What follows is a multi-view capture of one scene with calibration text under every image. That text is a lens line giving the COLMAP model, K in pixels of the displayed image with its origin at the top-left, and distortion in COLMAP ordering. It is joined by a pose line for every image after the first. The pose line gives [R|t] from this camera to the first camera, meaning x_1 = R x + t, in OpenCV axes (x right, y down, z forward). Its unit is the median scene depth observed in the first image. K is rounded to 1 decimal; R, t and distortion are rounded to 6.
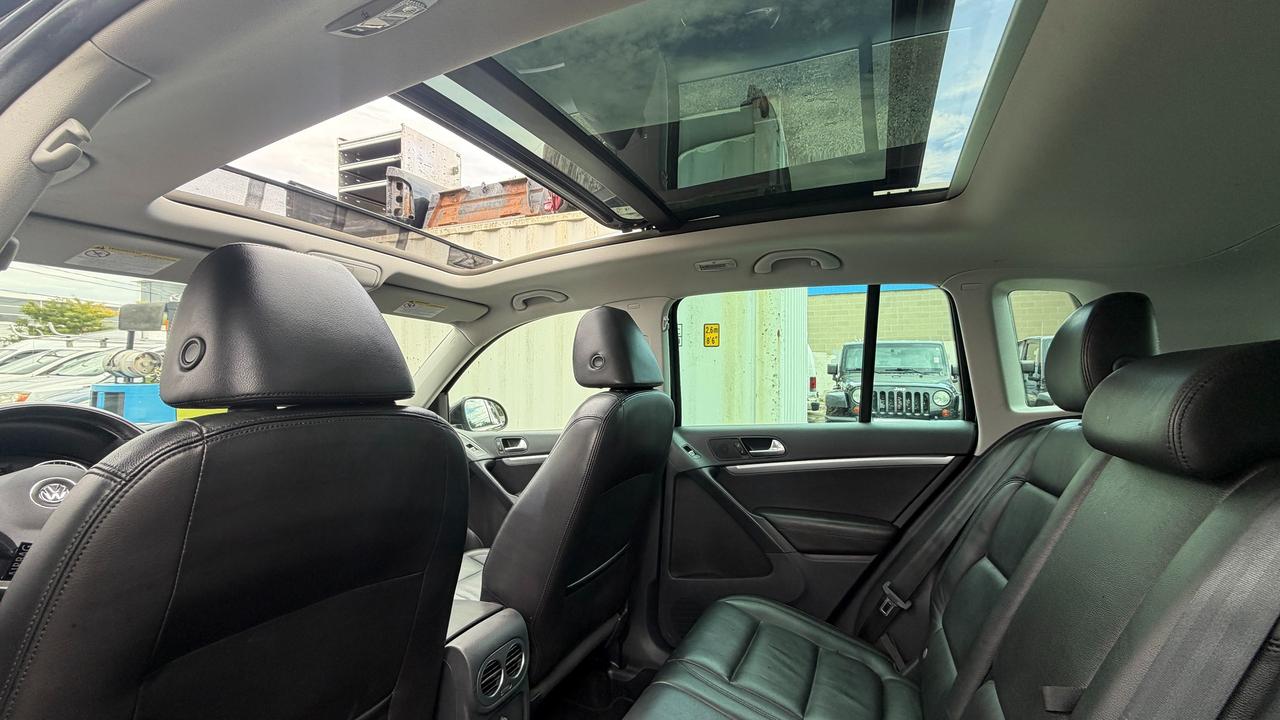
lens RADIAL K [[509.5, 0, 636.1], [0, 509.5, 359.7], [0, 0, 1]] dist [0.000883, 0.000531]
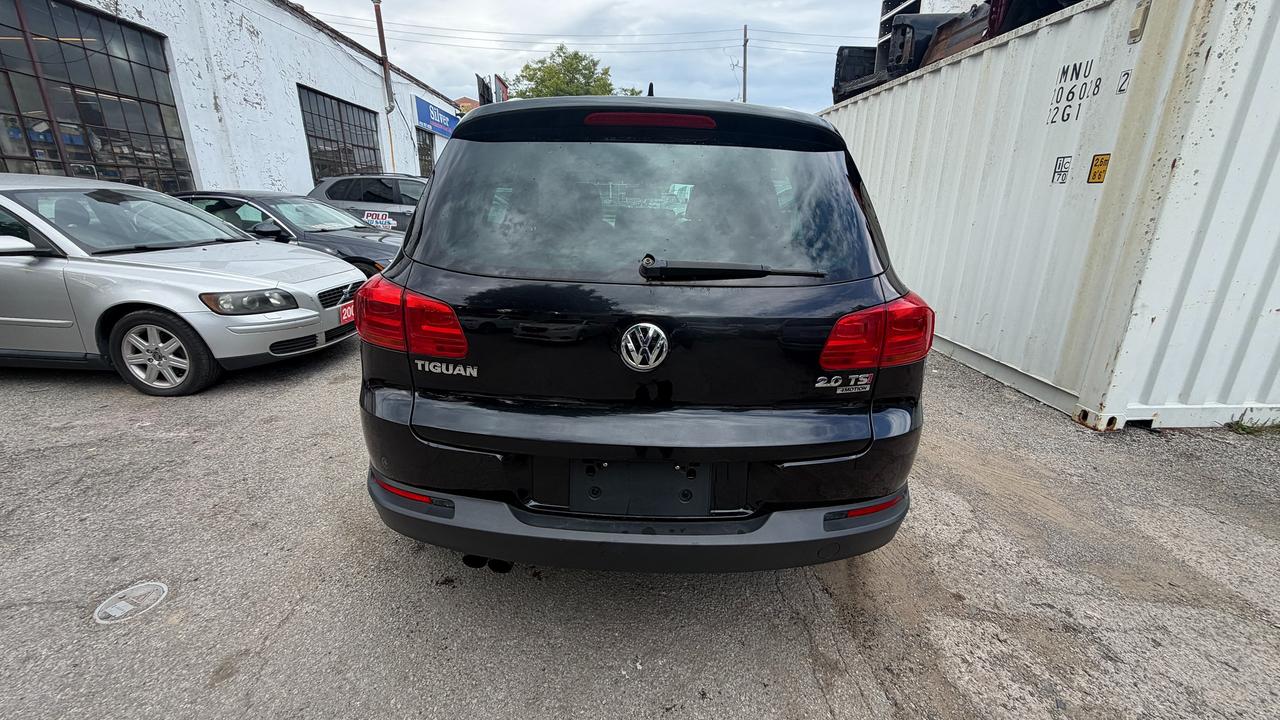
lens RADIAL K [[509.5, 0, 636.1], [0, 509.5, 359.7], [0, 0, 1]] dist [0.000883, 0.000531]
pose [[0.419740, 0.271816, -0.865987, 1.738756], [0.015380, 0.951838, 0.306217, -0.045361], [0.907514, -0.141850, 0.395344, -0.253037]]
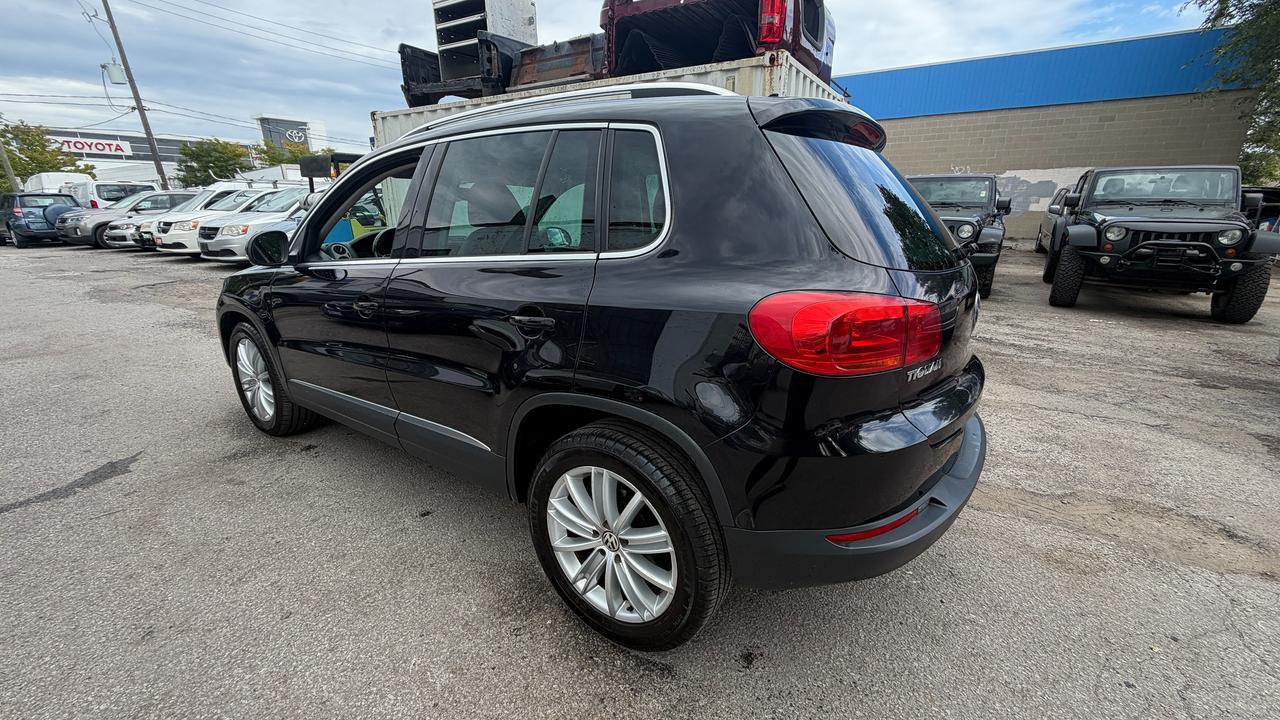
lens RADIAL K [[509.5, 0, 636.1], [0, 509.5, 359.7], [0, 0, 1]] dist [0.000883, 0.000531]
pose [[0.985677, 0.043926, -0.162824, 0.420114], [0.009511, 0.949468, 0.313720, -0.064143], [0.168377, -0.310775, 0.935451, -1.154071]]
